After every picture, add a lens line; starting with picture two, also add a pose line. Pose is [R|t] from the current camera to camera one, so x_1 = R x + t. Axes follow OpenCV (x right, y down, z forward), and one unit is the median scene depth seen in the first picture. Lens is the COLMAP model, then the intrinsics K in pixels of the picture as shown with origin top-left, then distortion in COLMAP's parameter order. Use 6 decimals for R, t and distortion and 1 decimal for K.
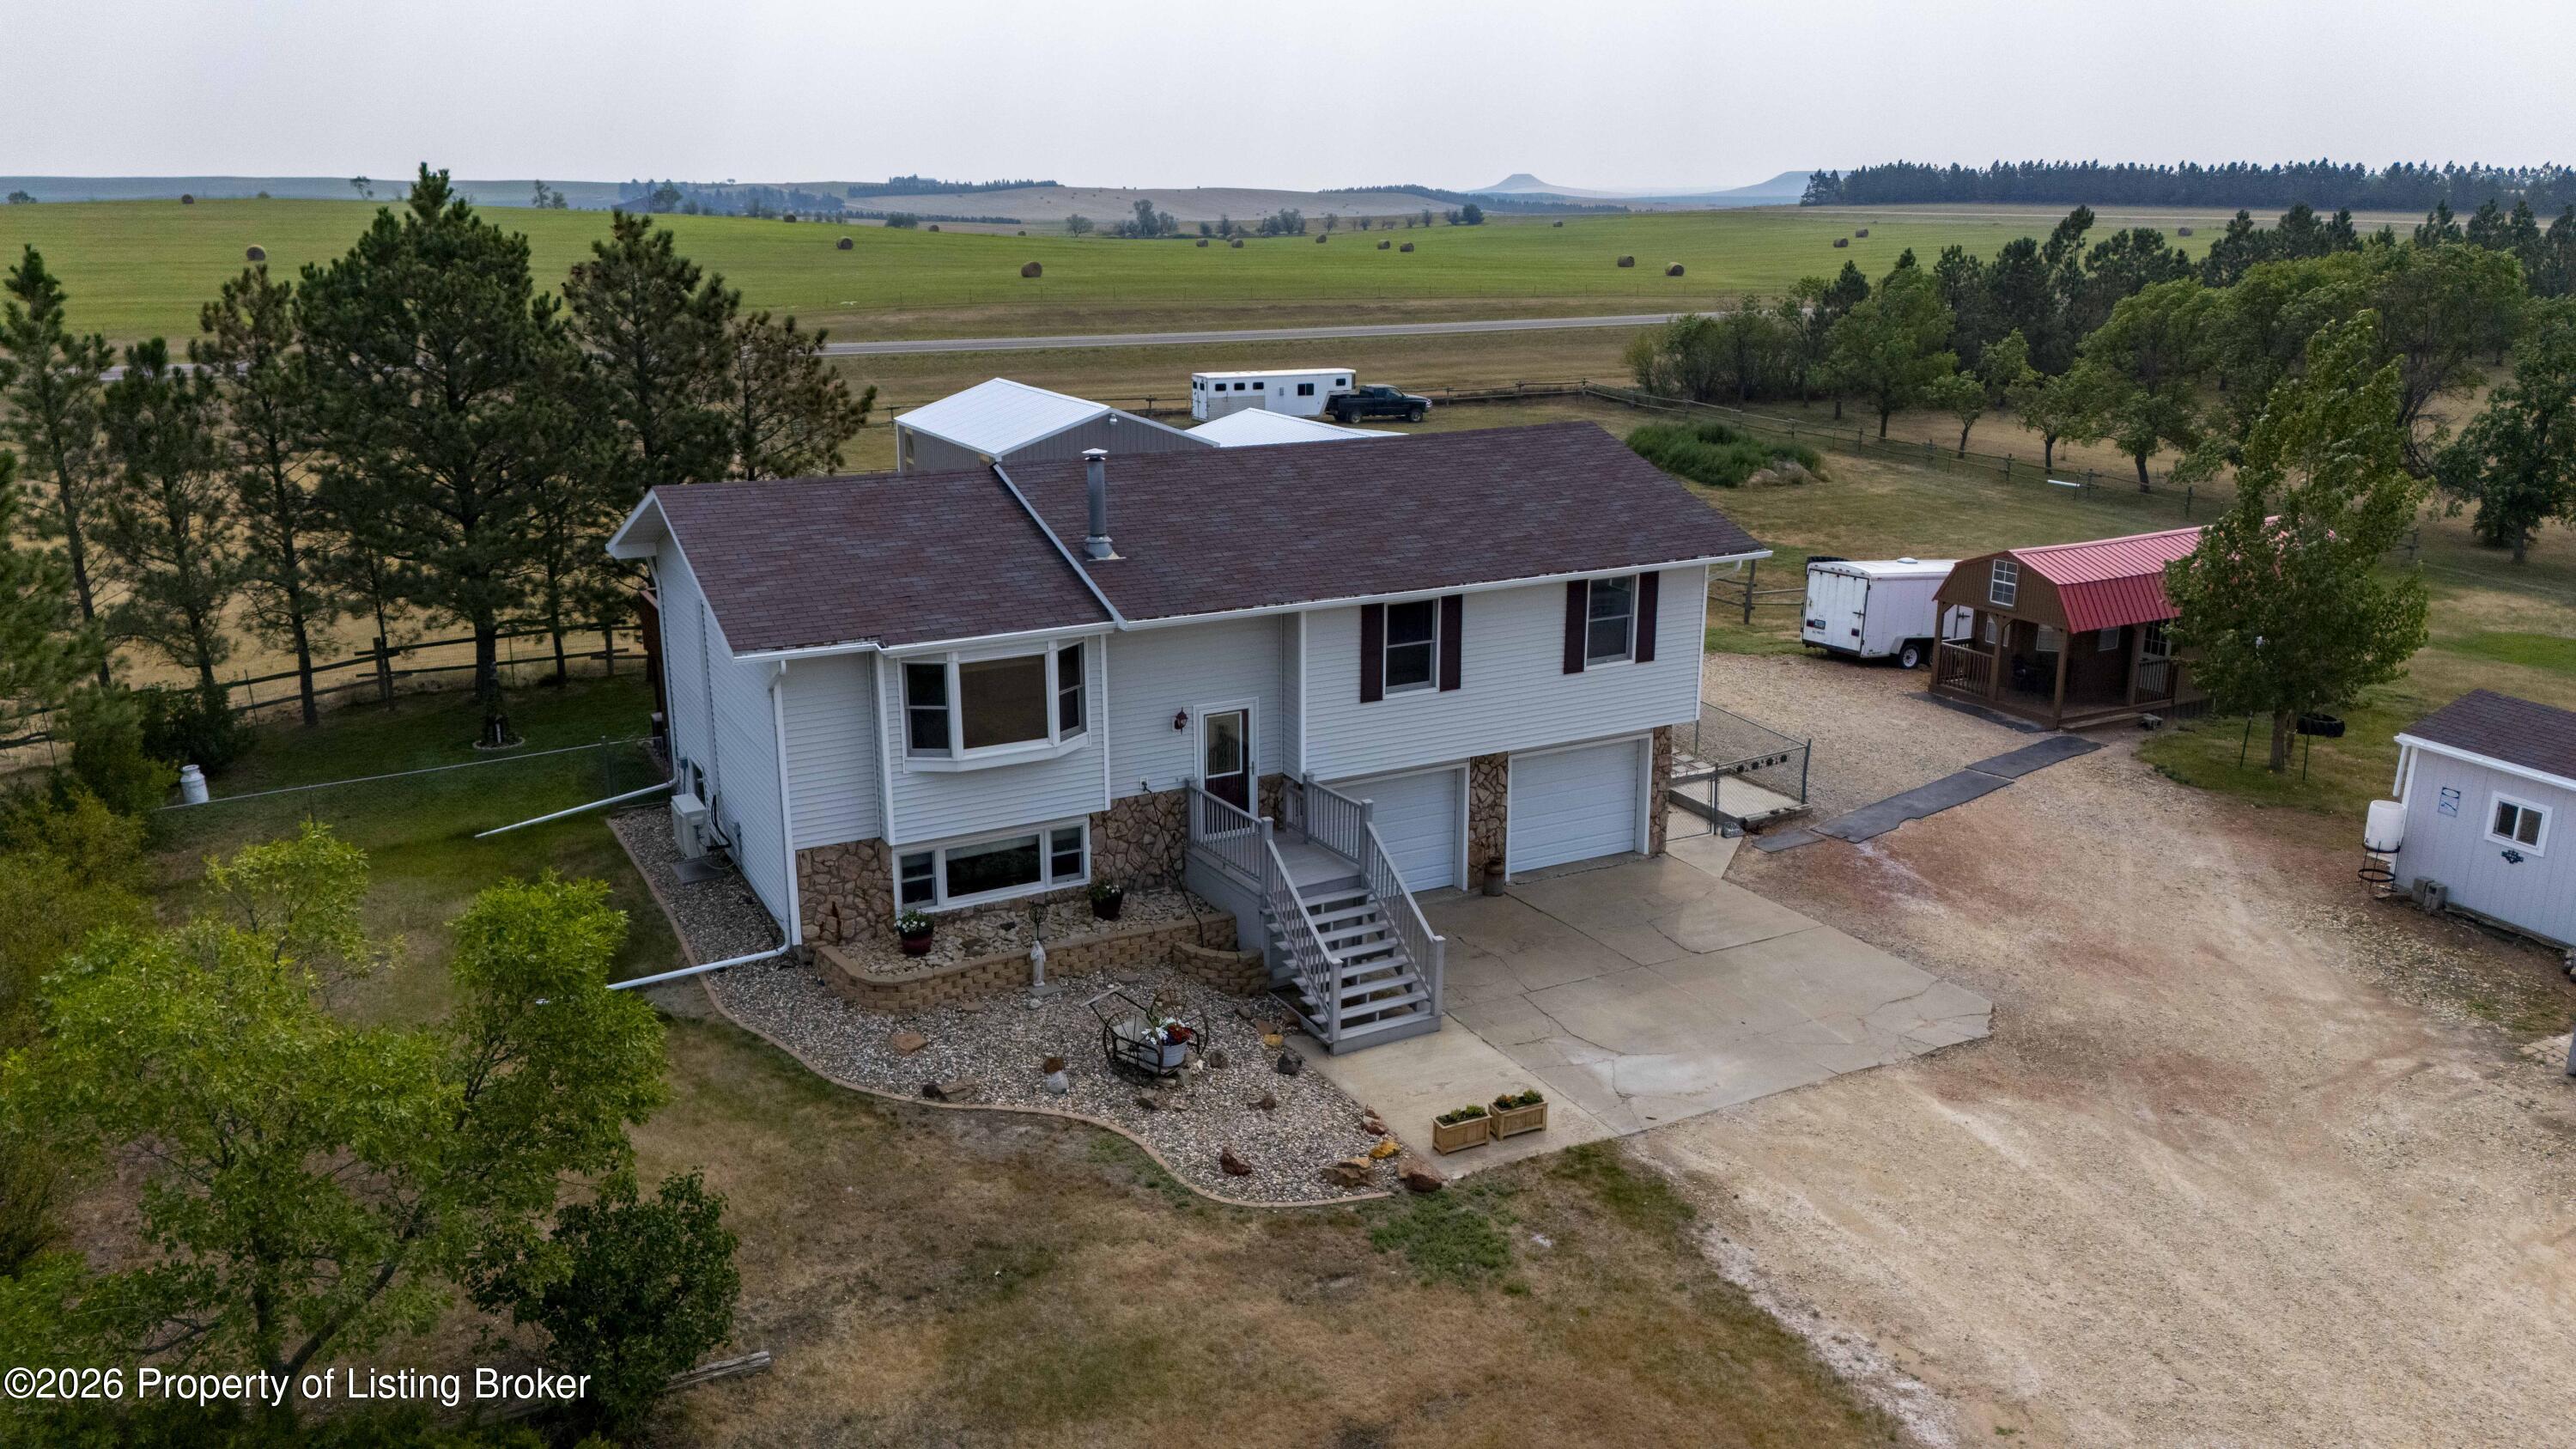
lens RADIAL K [[1892.0, 0, 1297.9], [0, 1892.0, 731.9], [0, 0, 1]] dist [0.091910, -0.095681]
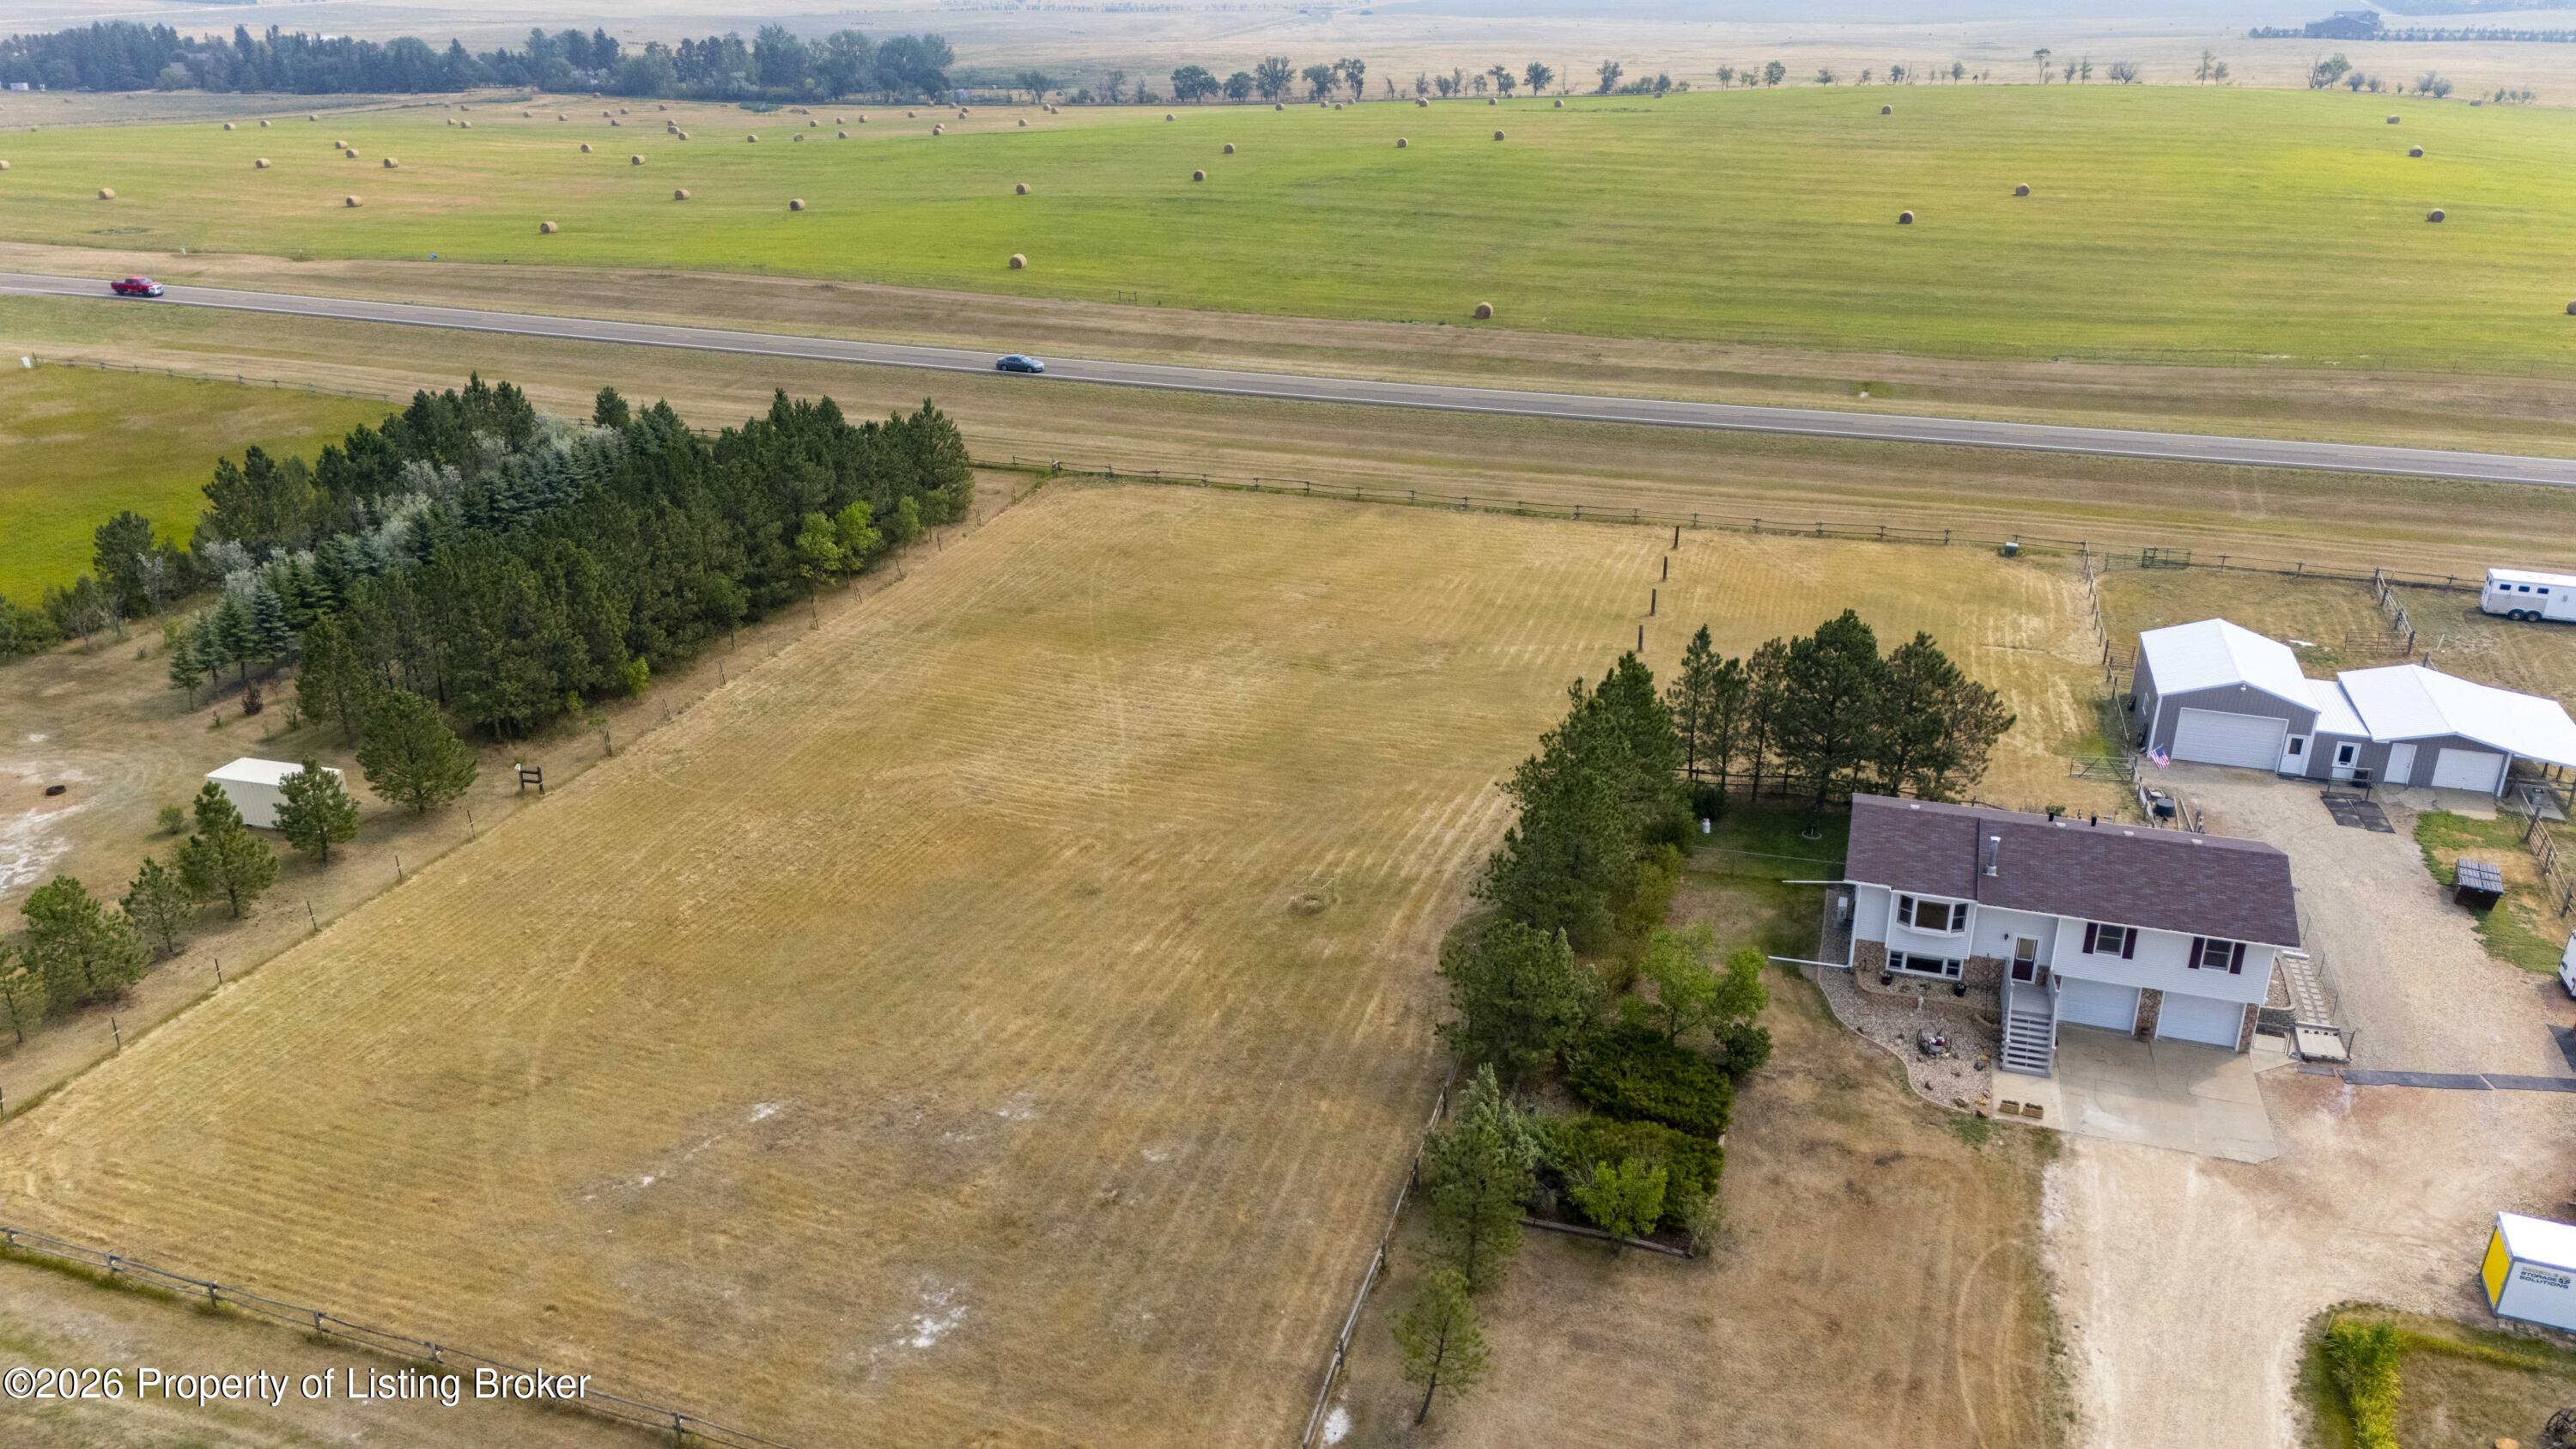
lens RADIAL K [[1892.0, 0, 1283.0], [0, 1892.0, 721.5], [0, 0, 1]] dist [0.091910, -0.095681]
pose [[0.690844, 0.270974, -0.670304, 0.770380], [-0.194268, 0.962587, 0.188910, -0.488676], [0.696415, -0.000289, 0.717639, -1.339710]]
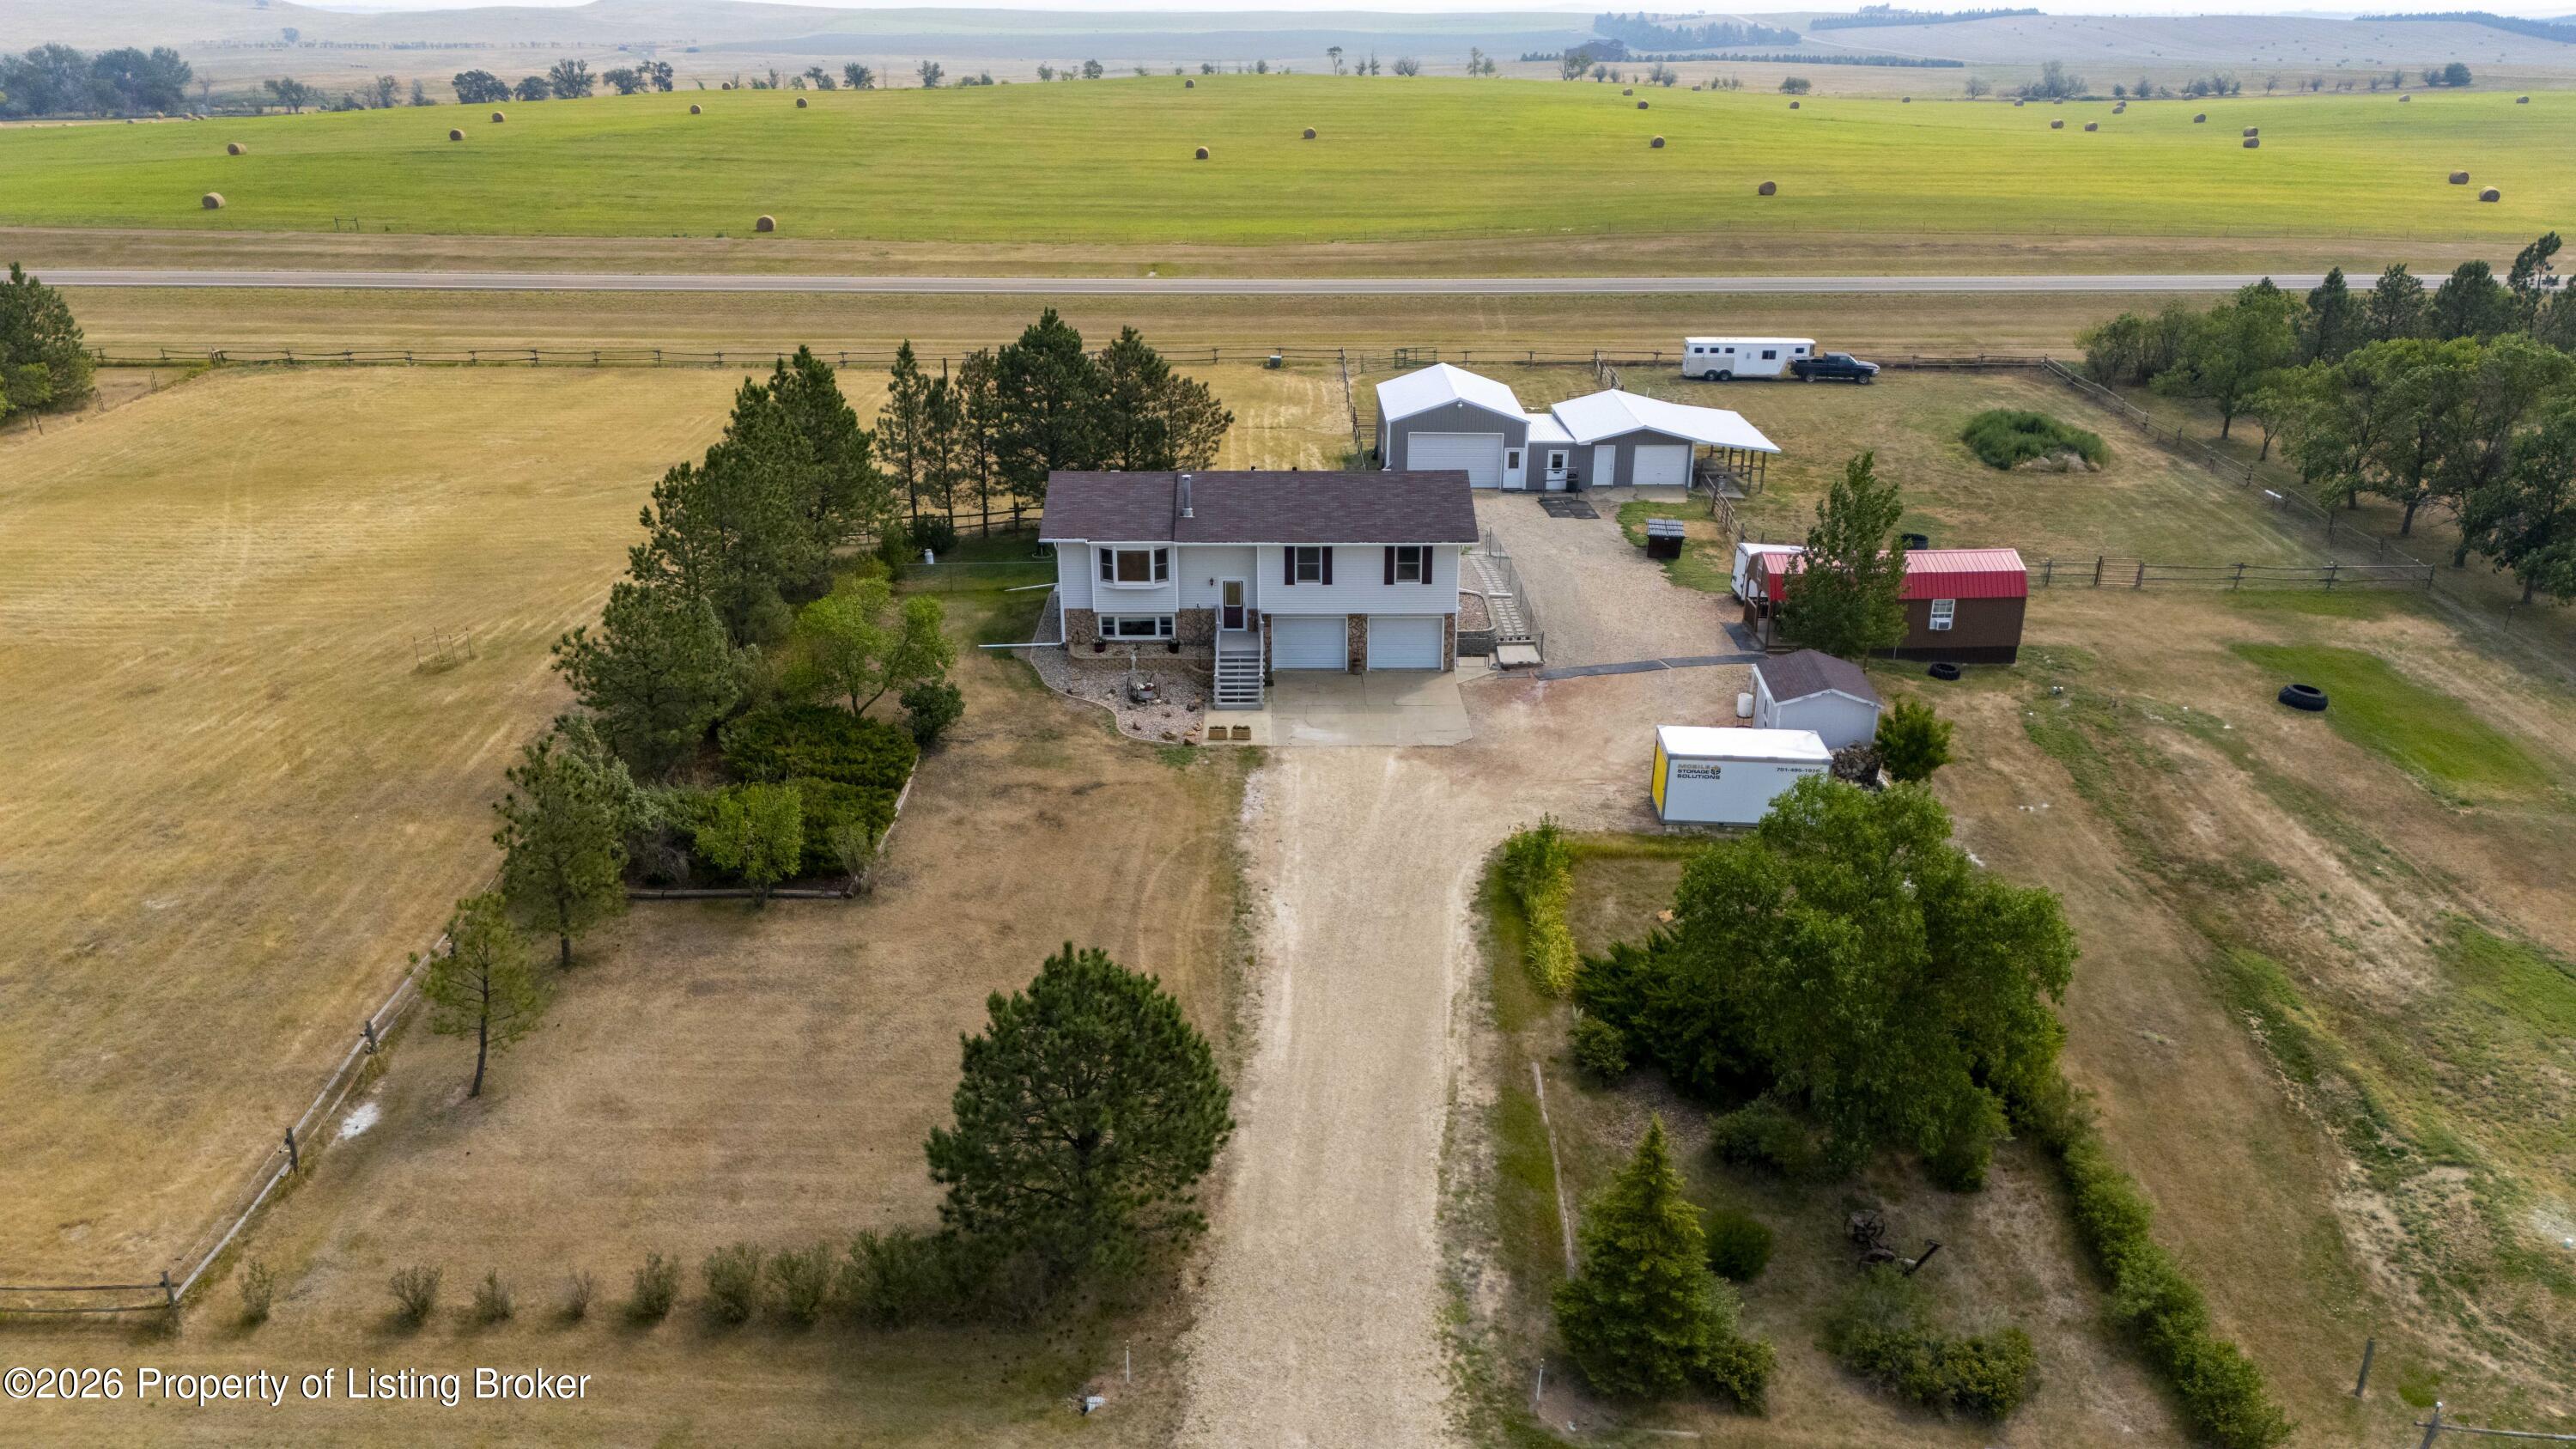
lens RADIAL K [[1892.0, 0, 1292.6], [0, 1892.0, 734.2], [0, 0, 1]] dist [0.091910, -0.095681]
pose [[0.883316, 0.166713, -0.438131, 0.938650], [-0.127440, 0.984826, 0.117804, -0.093338], [0.451122, -0.048223, 0.891158, -0.986604]]
